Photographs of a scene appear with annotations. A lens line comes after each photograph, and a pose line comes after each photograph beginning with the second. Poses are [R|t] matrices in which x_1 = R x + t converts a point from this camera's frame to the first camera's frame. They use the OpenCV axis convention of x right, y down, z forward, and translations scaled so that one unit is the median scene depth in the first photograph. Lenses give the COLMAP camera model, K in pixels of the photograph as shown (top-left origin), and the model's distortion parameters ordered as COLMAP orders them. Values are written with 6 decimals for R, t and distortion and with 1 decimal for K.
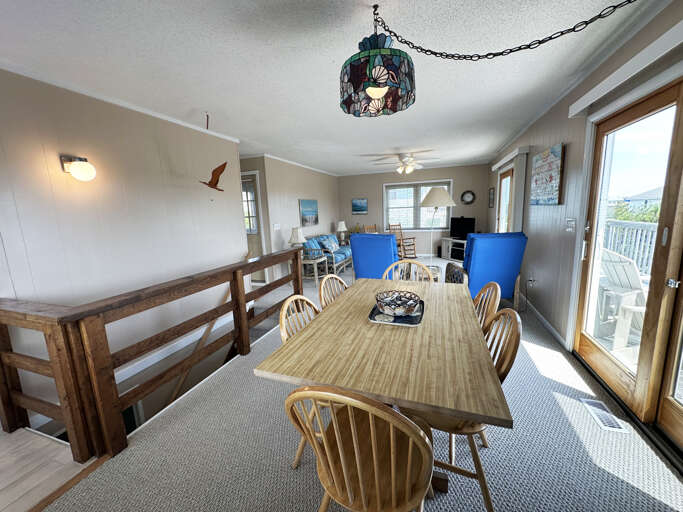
lens RADIAL K [[273.2, 0, 339.6], [0, 273.2, 257.3], [0, 0, 1]] dist [-0.002246, 0.000558]
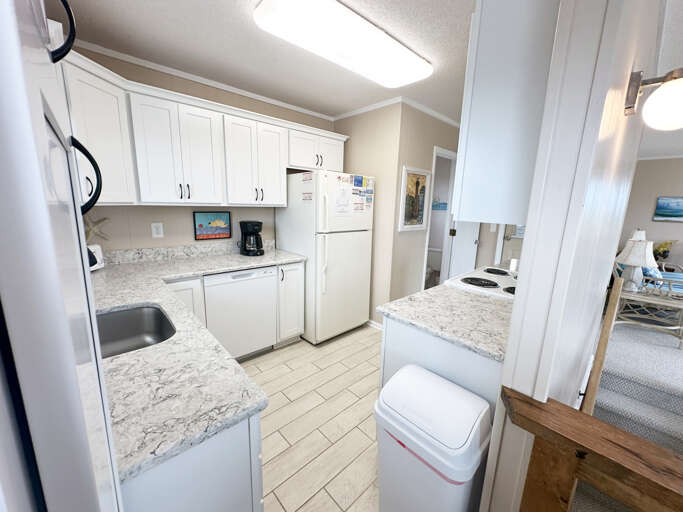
lens RADIAL K [[273.2, 0, 343.2], [0, 273.2, 255.5], [0, 0, 1]] dist [-0.002246, 0.000558]
pose [[0.886246, 0.150714, -0.438012, -0.338885], [-0.139932, 0.988519, 0.057005, -0.013683], [0.441574, 0.010772, 0.897160, 0.123874]]
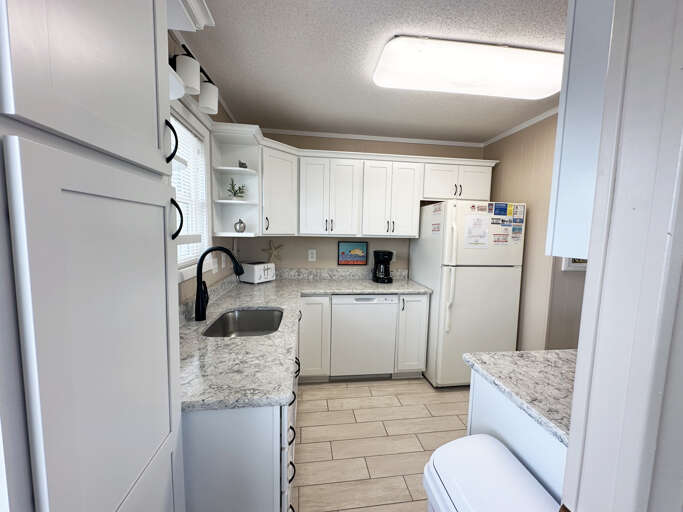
lens RADIAL K [[273.2, 0, 341.7], [0, 273.2, 255.7], [0, 0, 1]] dist [-0.002246, 0.000558]
pose [[0.459530, 0.131209, -0.878417, -0.295407], [-0.187746, 0.981028, 0.048319, -0.021602], [0.868092, 0.142715, 0.475446, 0.155998]]
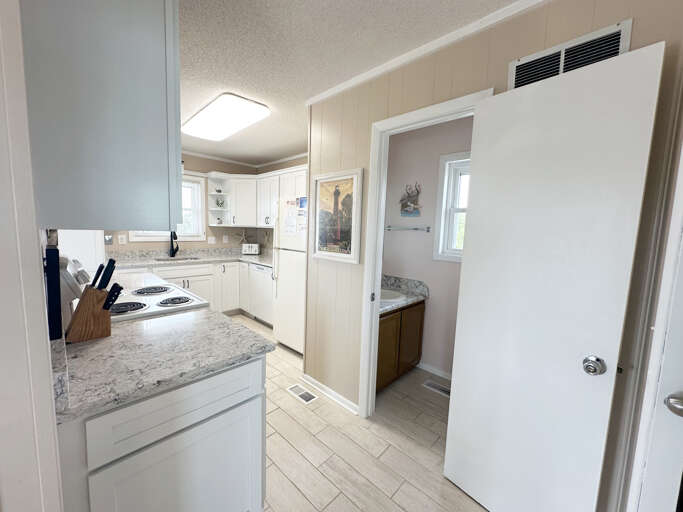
lens RADIAL K [[273.2, 0, 341.5], [0, 273.2, 259.5], [0, 0, 1]] dist [-0.002246, 0.000558]
pose [[-0.412289, 0.130866, -0.901605, -0.174512], [-0.165216, 0.962481, 0.215253, -0.106914], [0.895947, 0.237706, -0.375199, 0.659677]]
